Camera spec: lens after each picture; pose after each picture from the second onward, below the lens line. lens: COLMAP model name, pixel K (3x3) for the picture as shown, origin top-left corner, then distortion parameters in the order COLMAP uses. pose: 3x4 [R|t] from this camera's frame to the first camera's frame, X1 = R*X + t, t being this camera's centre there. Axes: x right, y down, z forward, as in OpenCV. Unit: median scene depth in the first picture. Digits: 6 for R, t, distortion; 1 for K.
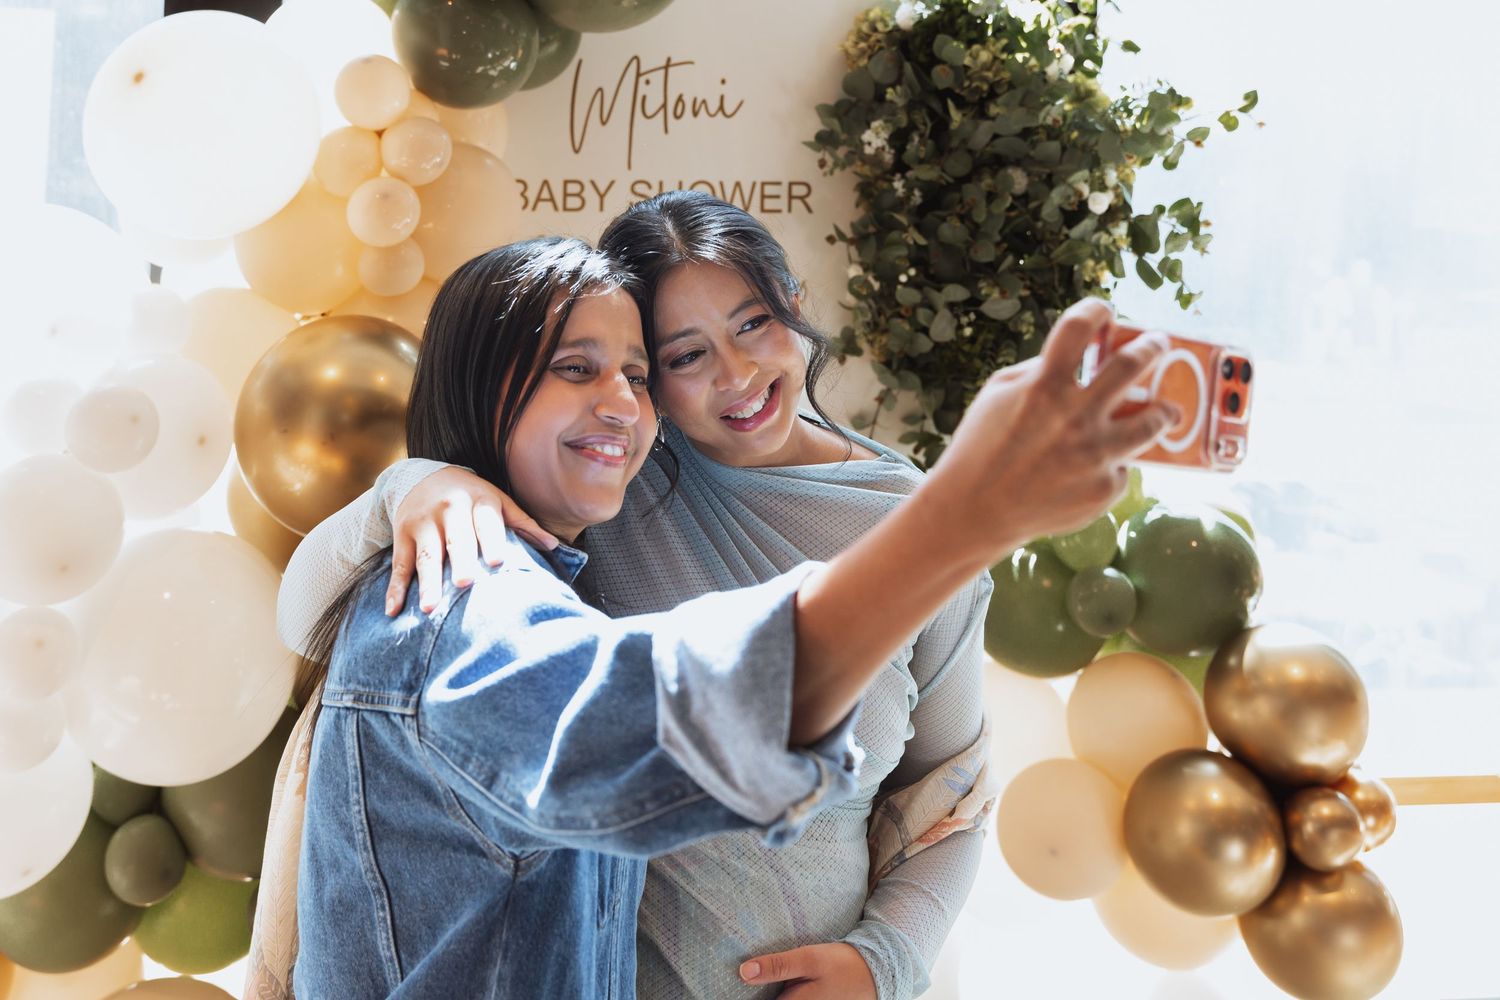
lens RADIAL K [[1631.9, 0, 750.0], [0, 1631.9, 500.0], [0, 0, 1]] dist [-0.006920, -0.011711]
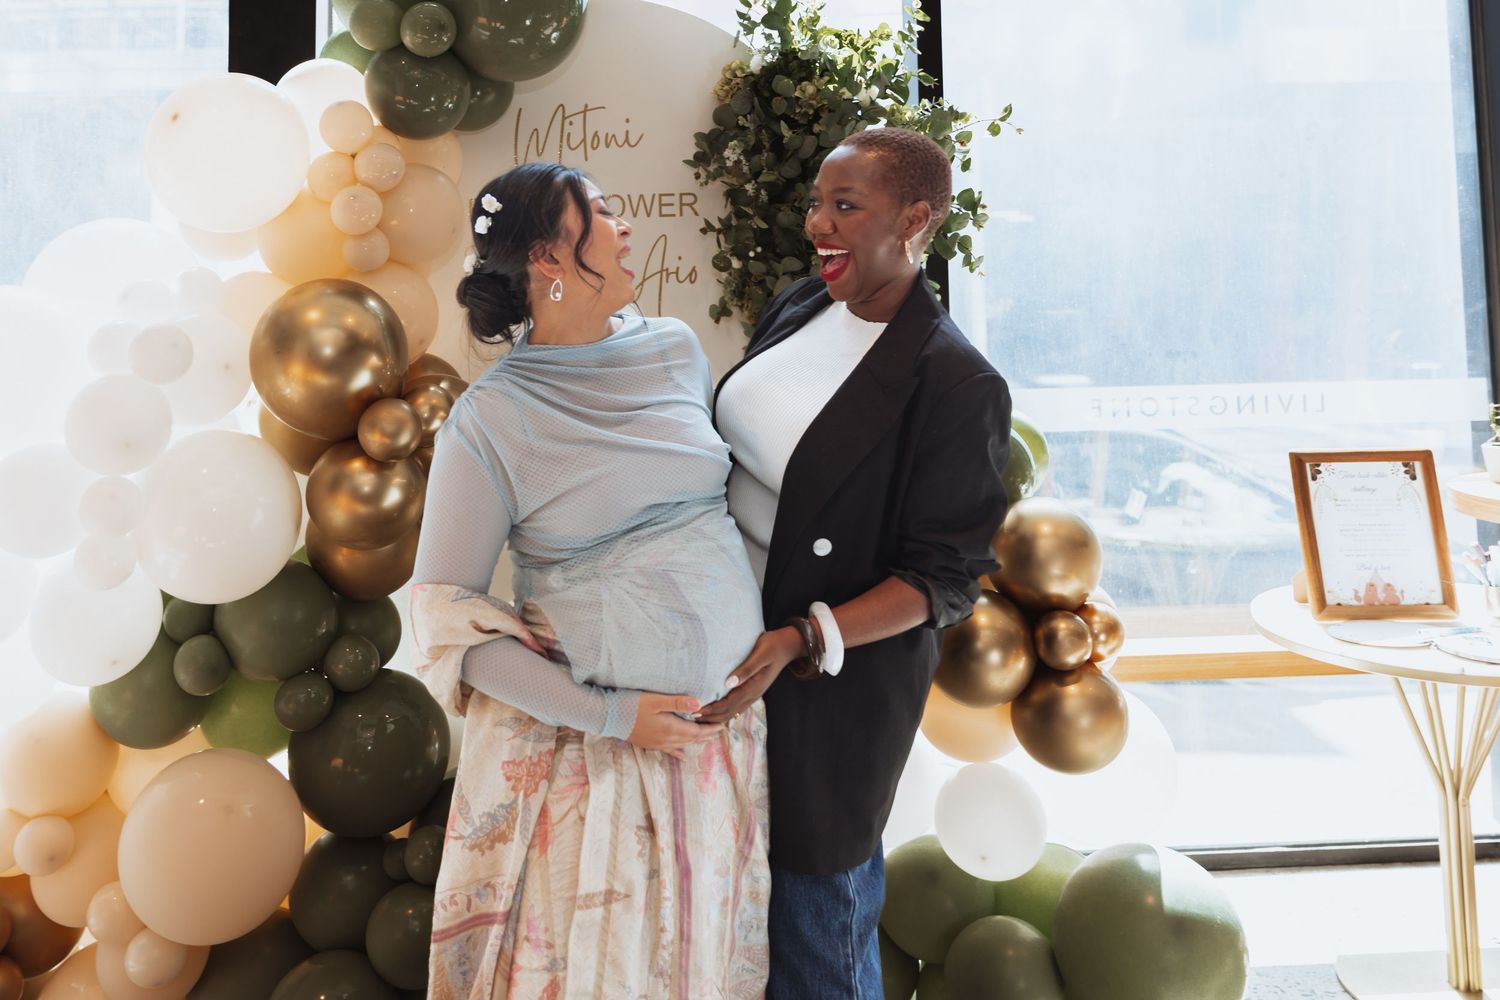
lens RADIAL K [[1405.4, 0, 749.6], [0, 1405.4, 543.3], [0, 0, 1]] dist [-0.004041, 0.001046]
pose [[0.997996, -0.031990, -0.054602, 0.145458], [0.031947, 0.999488, -0.001672, 0.105119], [0.054628, -0.000076, 0.998507, -0.167856]]
